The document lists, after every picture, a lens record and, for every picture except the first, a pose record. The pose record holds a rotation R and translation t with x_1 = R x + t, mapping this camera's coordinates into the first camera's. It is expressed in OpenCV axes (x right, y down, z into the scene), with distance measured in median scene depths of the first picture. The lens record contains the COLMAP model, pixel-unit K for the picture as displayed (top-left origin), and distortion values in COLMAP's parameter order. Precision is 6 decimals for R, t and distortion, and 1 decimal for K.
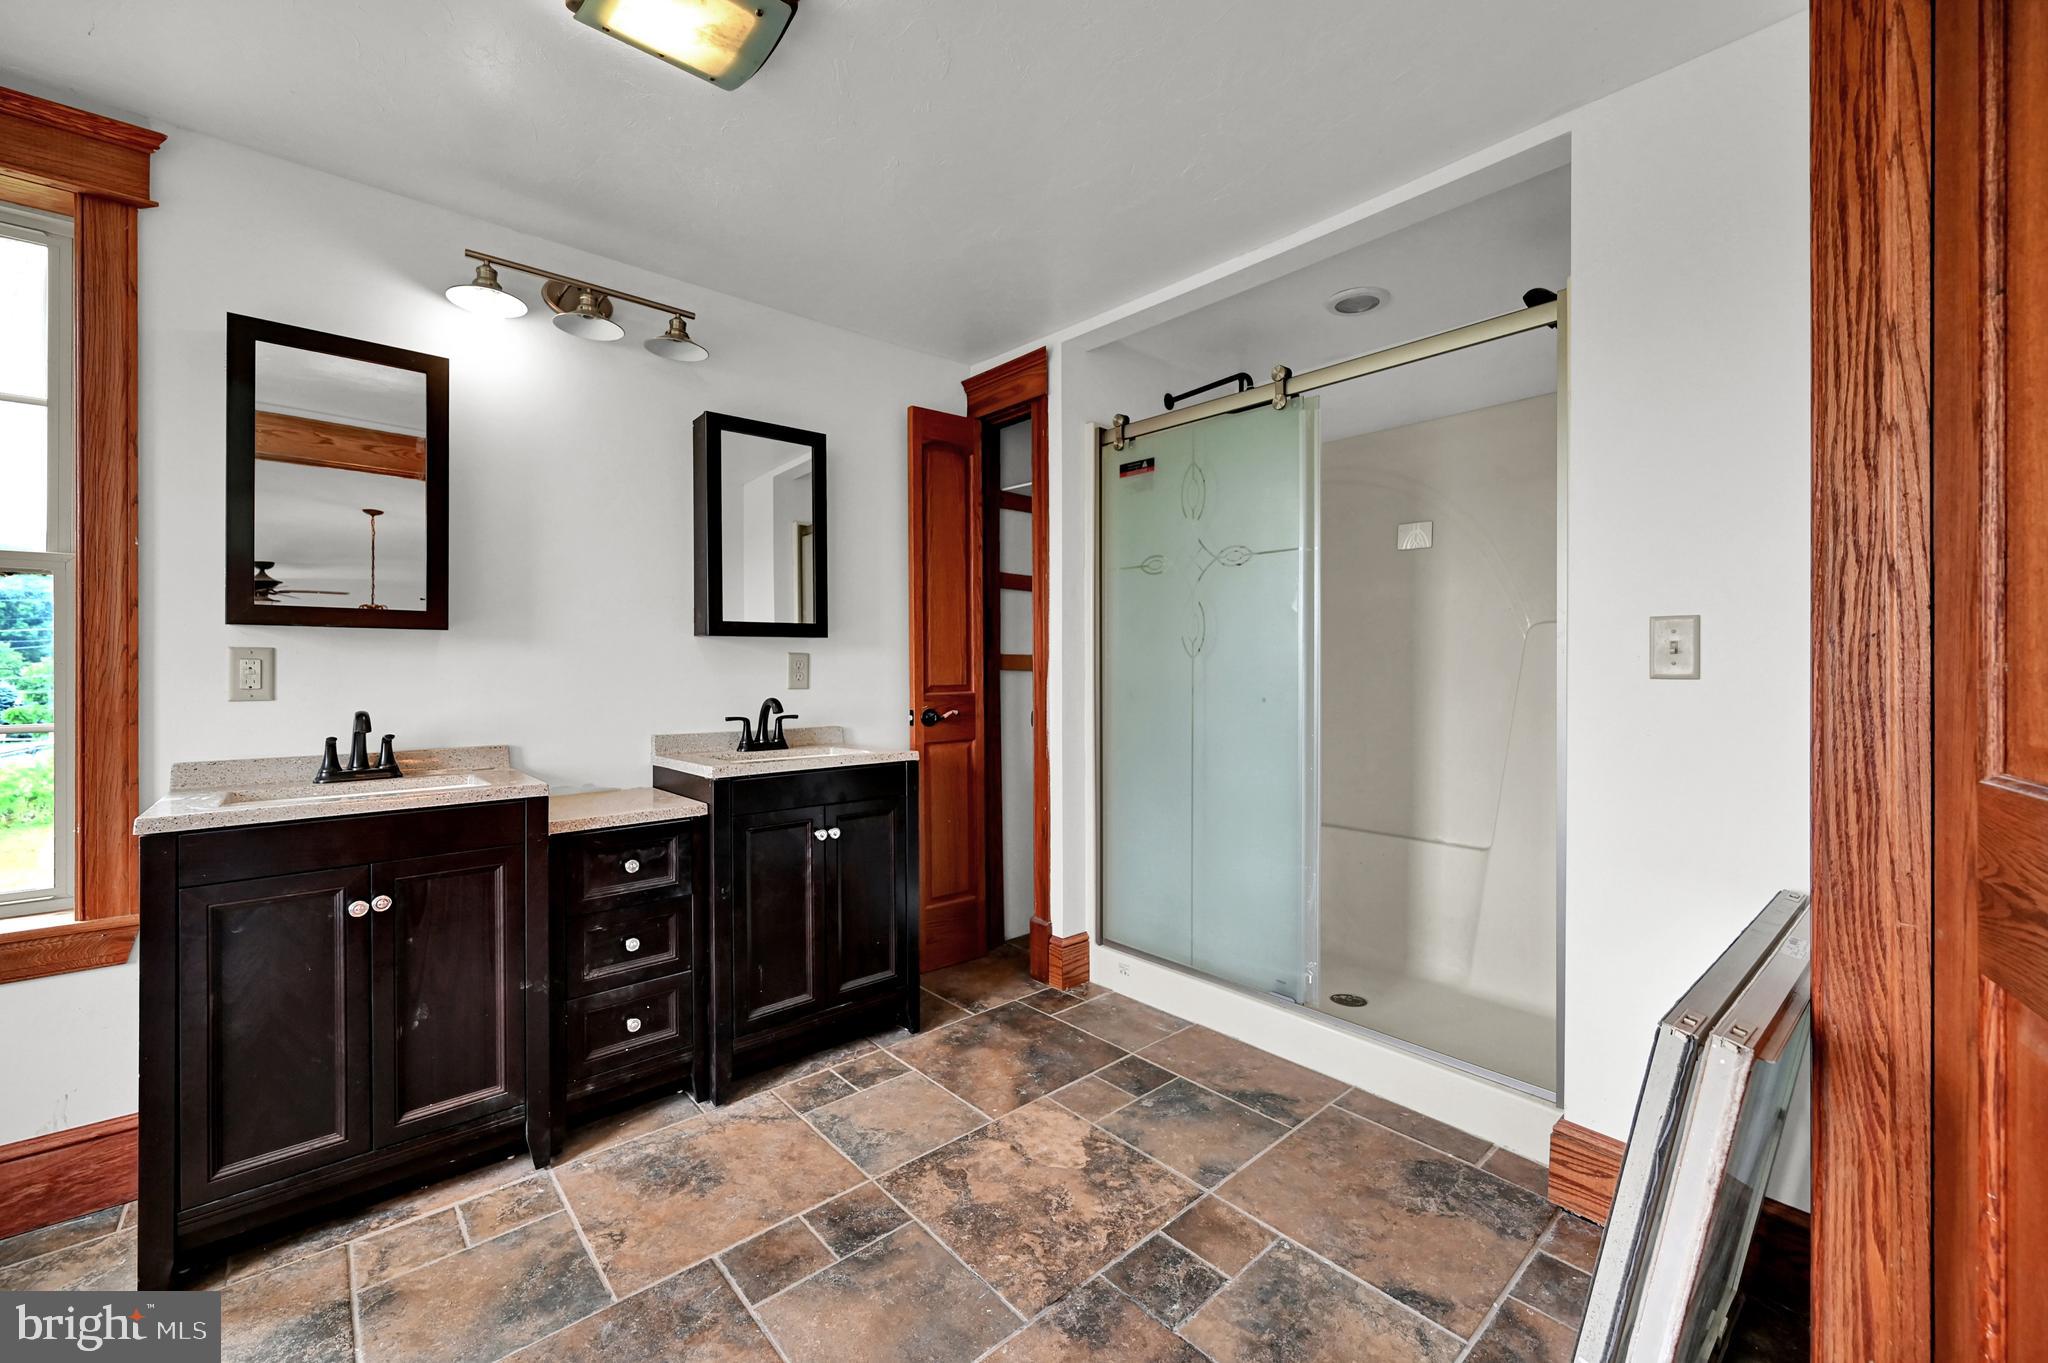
lens RADIAL K [[821.1, 0, 1022.2], [0, 821.1, 665.8], [0, 0, 1]] dist [-0.000354, -0.000539]
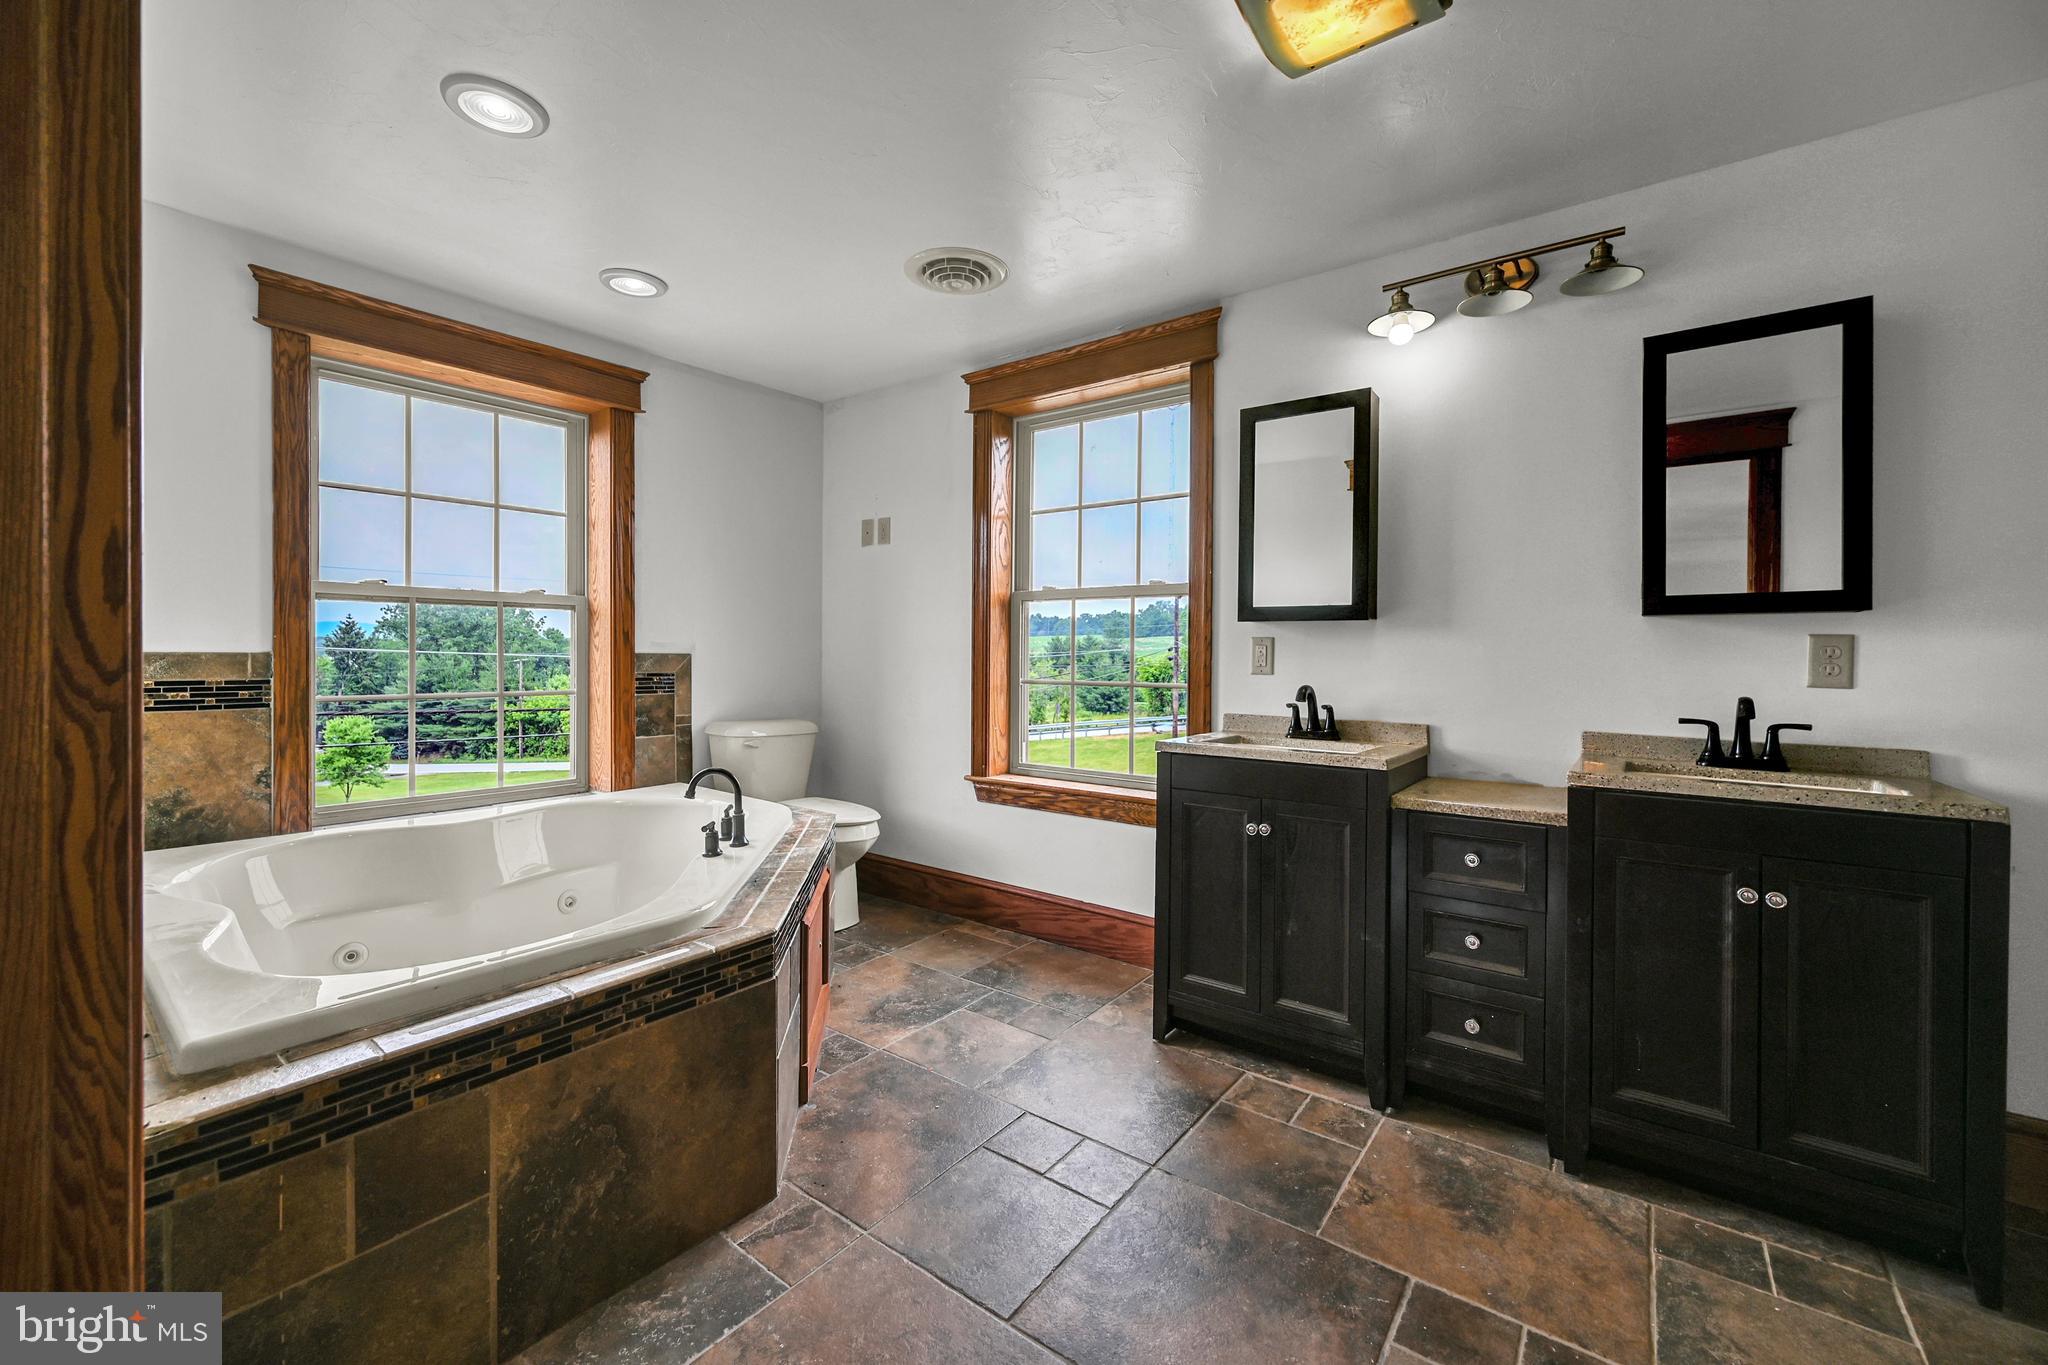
lens RADIAL K [[811.8, 0, 1017.4], [0, 811.8, 655.8], [0, 0, 1]] dist [-0.001328, -0.000090]
pose [[0.194504, 0.009953, -0.980851, 0.358635], [-0.006196, 0.999941, 0.008919, -0.000271], [0.980882, 0.004342, 0.194554, 0.300964]]
